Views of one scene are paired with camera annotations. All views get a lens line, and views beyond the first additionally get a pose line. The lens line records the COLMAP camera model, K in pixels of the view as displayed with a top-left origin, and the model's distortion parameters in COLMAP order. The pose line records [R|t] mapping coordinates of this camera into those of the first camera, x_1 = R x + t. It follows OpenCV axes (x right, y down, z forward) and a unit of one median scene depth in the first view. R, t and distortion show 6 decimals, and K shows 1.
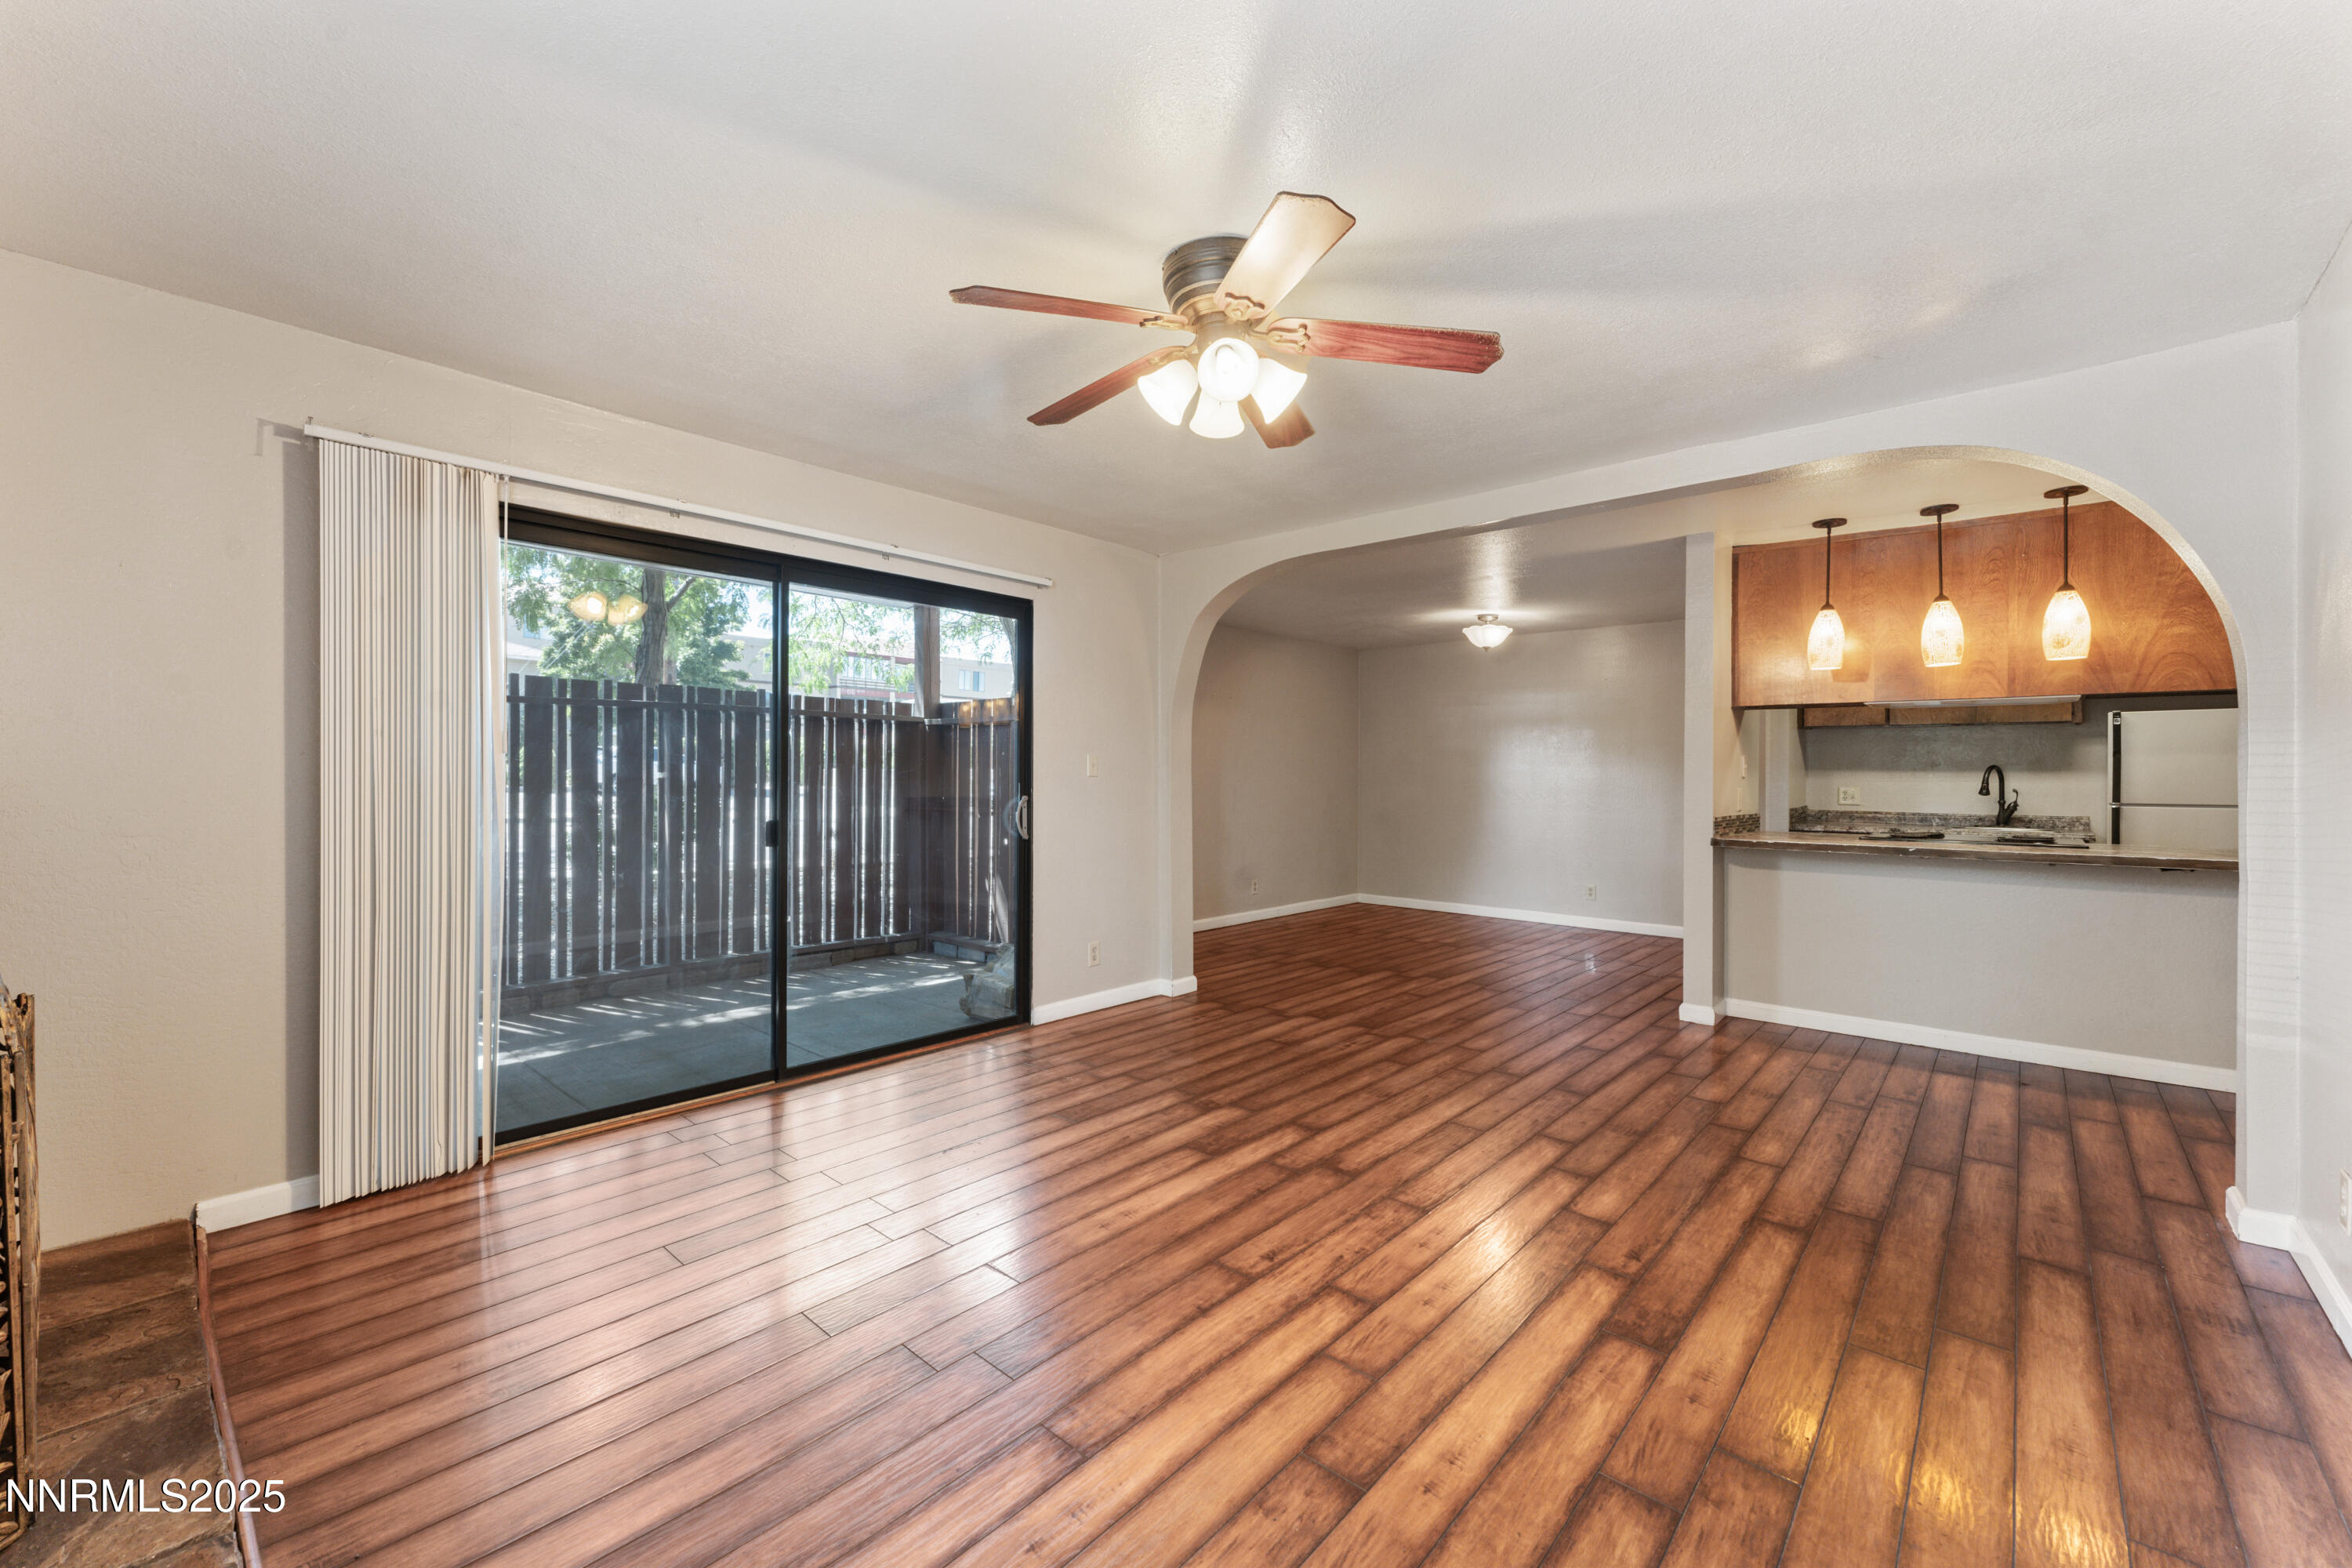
lens RADIAL K [[935.2, 0, 1174.5], [0, 935.2, 782.5], [0, 0, 1]] dist [0.000496, 0.000423]
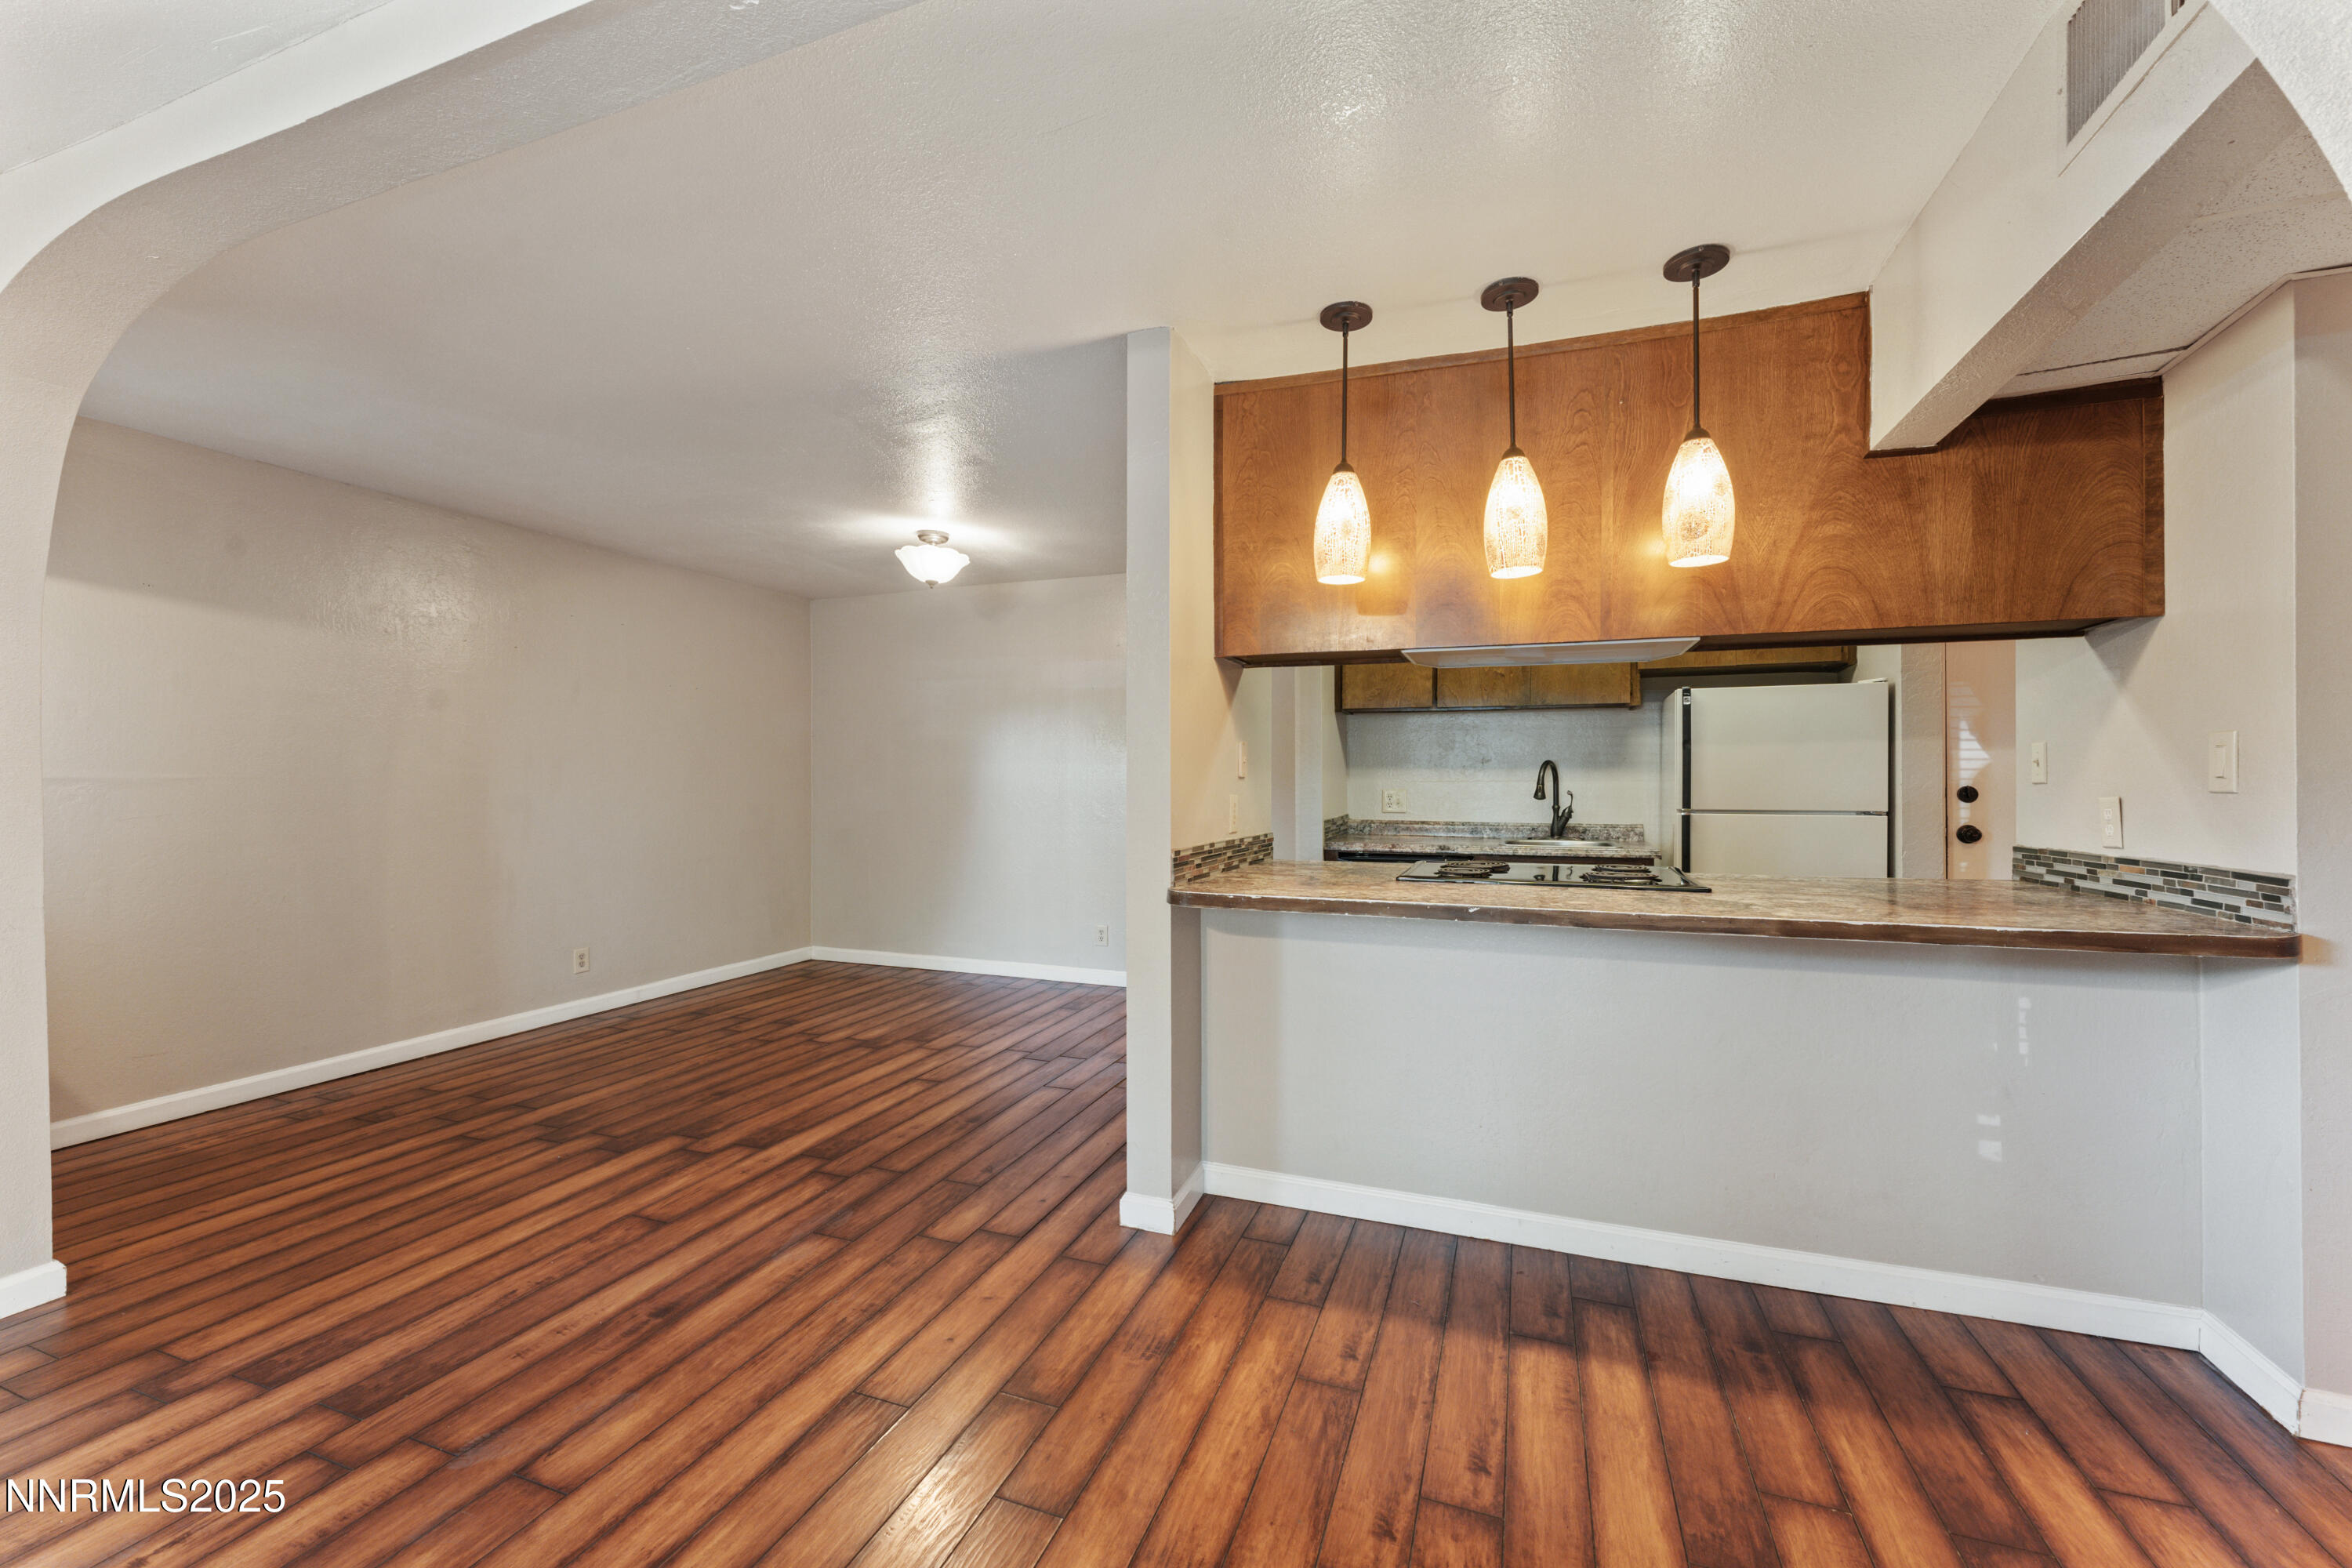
lens RADIAL K [[935.2, 0, 1174.5], [0, 935.2, 782.5], [0, 0, 1]] dist [0.000496, 0.000423]
pose [[0.929159, -0.004997, 0.369646, 0.403136], [0.005587, 0.999984, -0.000525, -0.001970], [-0.369637, 0.002553, 0.929173, 0.528236]]
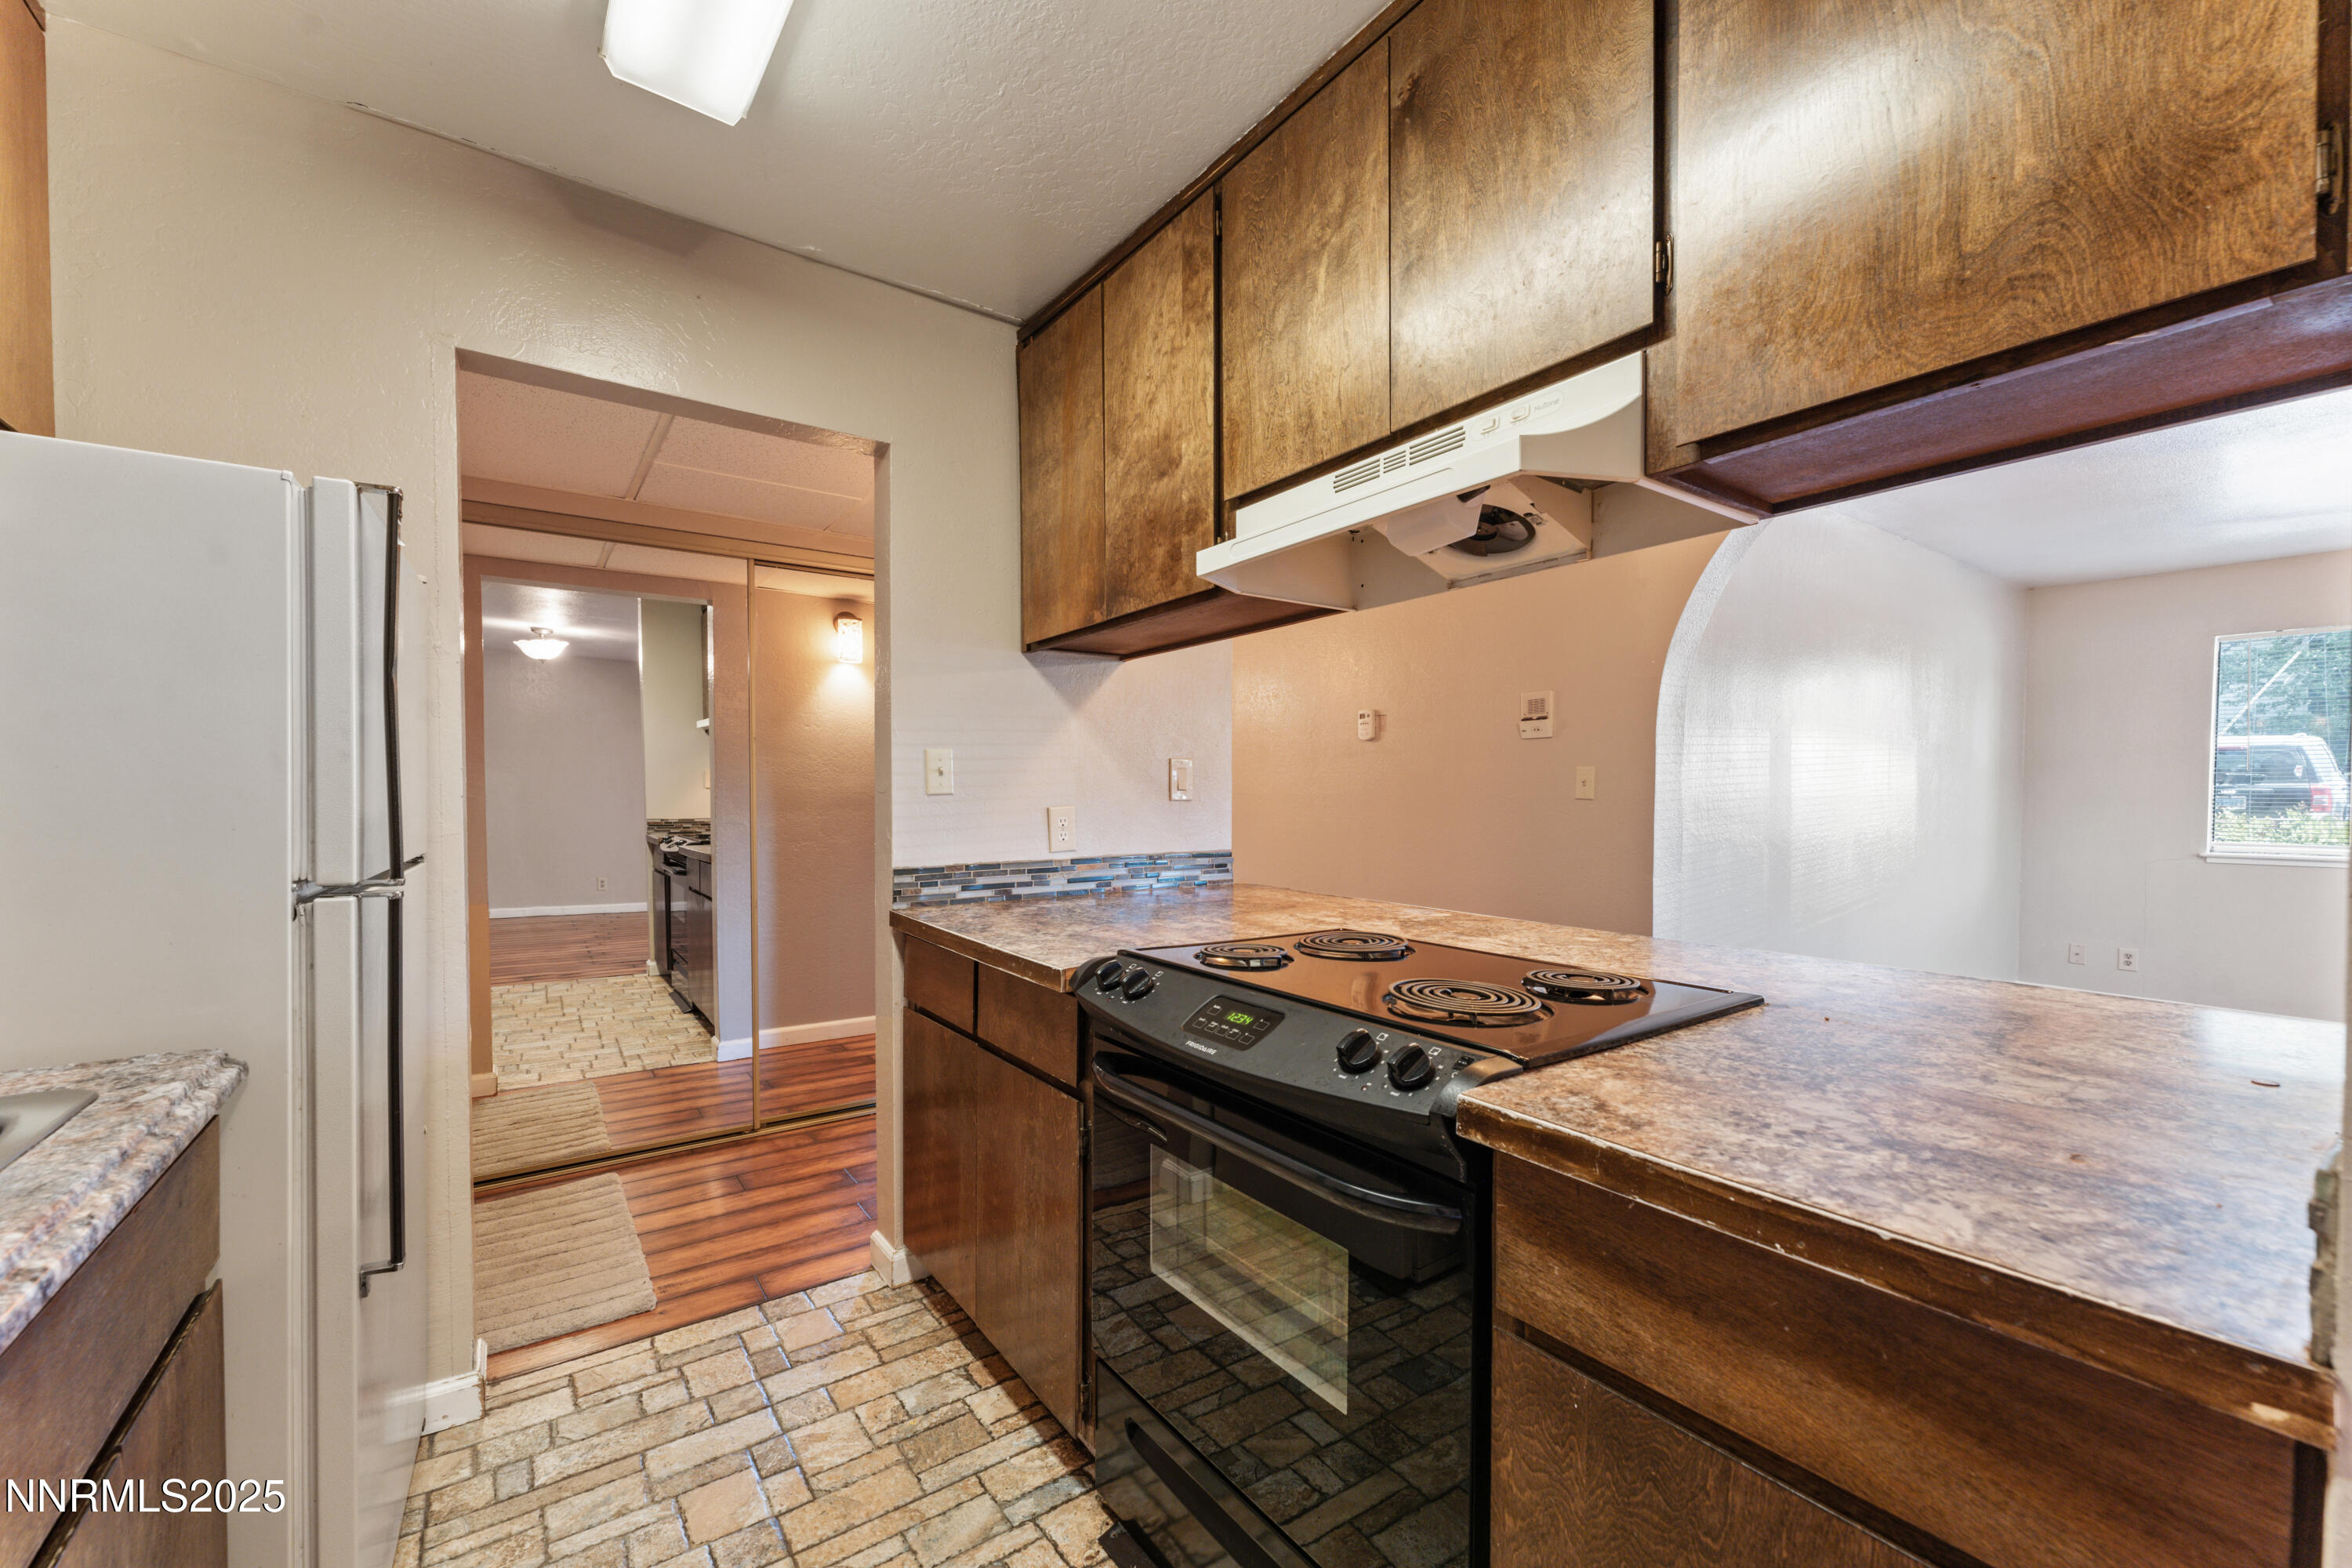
lens RADIAL K [[944.3, 0, 1176.5], [0, 944.3, 810.1], [0, 0, 1]] dist [0.001317, -0.000684]
pose [[-0.976291, -0.010191, 0.216222, 0.888652], [-0.005375, 0.999724, 0.022850, -0.002786], [-0.216395, 0.021146, -0.976077, 1.385271]]
